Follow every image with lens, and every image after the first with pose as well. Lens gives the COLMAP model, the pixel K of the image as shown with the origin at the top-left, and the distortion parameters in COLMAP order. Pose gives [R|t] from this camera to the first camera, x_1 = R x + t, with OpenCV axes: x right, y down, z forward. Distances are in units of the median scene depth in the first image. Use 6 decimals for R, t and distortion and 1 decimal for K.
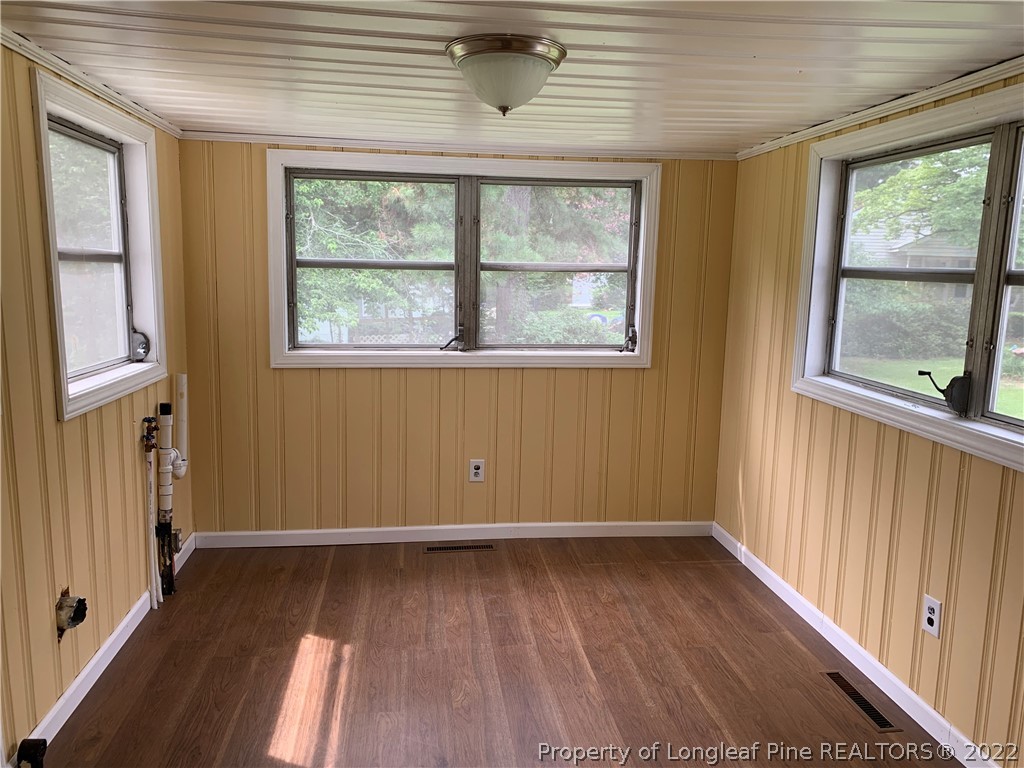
lens RADIAL K [[791.8, 0, 507.5], [0, 791.8, 385.4], [0, 0, 1]] dist [0.013323, 0.000881]
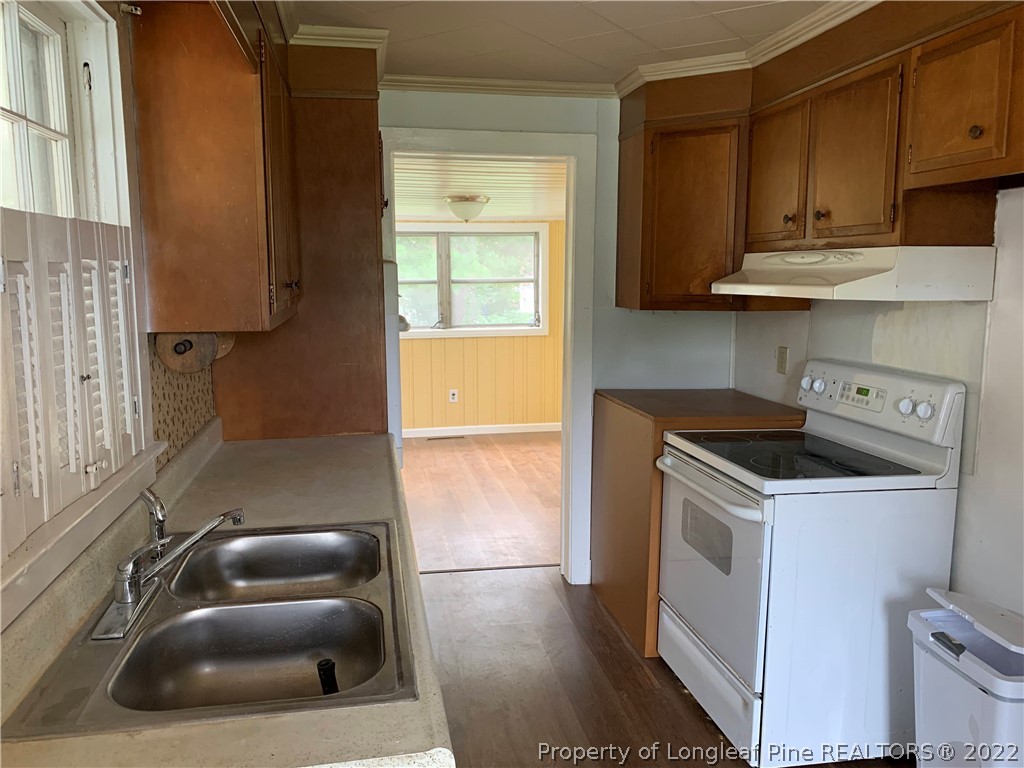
lens RADIAL K [[791.8, 0, 514.9], [0, 791.8, 384.7], [0, 0, 1]] dist [0.013323, 0.000881]
pose [[0.997103, -0.035624, 0.067207, -0.019932], [0.036464, 0.999271, -0.011316, 0.109114], [-0.066755, 0.013734, 0.997675, -0.795243]]
